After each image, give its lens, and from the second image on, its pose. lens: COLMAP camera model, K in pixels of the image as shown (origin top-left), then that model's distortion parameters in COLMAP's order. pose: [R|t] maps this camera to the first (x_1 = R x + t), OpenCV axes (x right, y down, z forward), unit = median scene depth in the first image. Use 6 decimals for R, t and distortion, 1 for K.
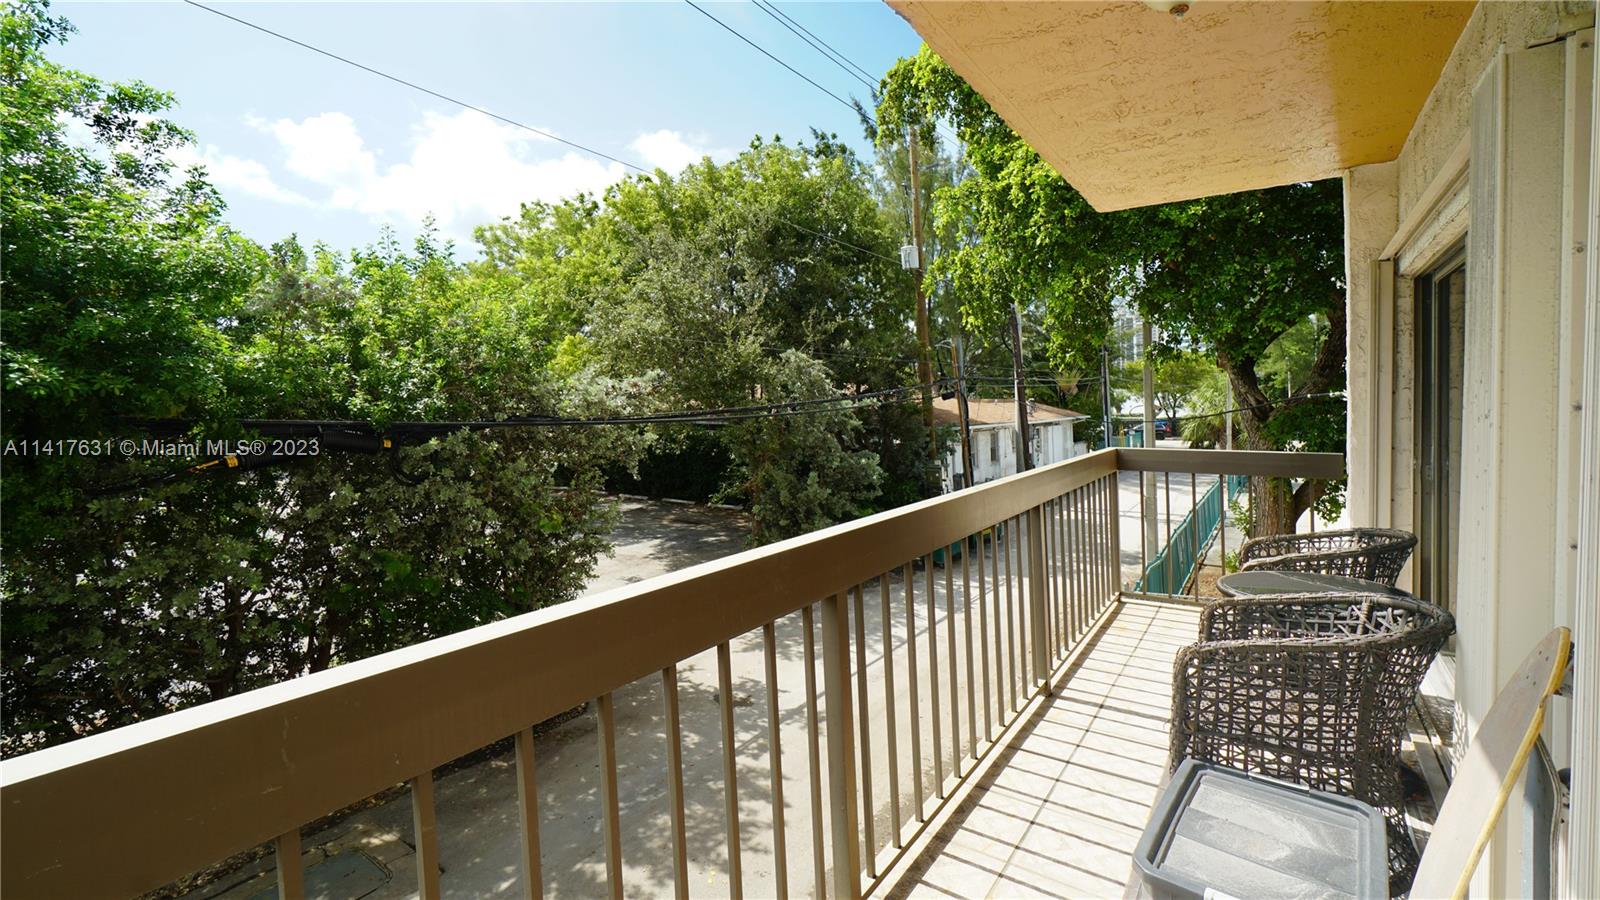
lens RADIAL K [[688.3, 0, 791.6], [0, 688.3, 456.4], [0, 0, 1]] dist [-0.001885, 0.001156]
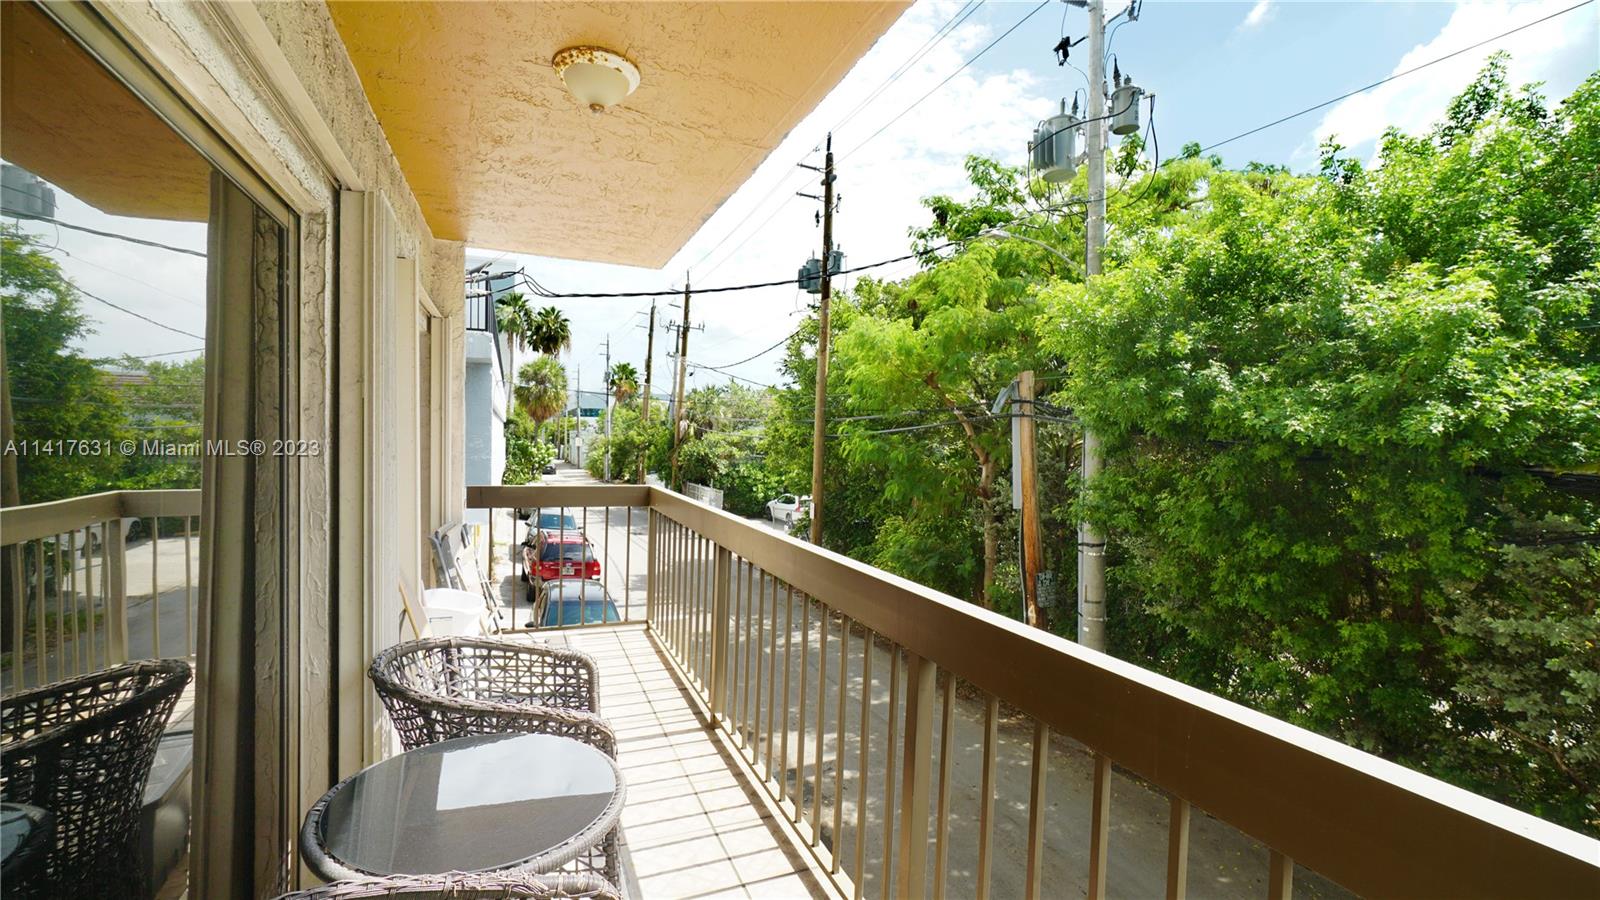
lens RADIAL K [[688.3, 0, 791.6], [0, 688.3, 456.4], [0, 0, 1]] dist [-0.001885, 0.001156]
pose [[-0.527431, 0.050246, -0.848111, 1.184985], [-0.065945, 0.992817, 0.099829, -0.182344], [0.847035, 0.108581, -0.520329, 1.606677]]
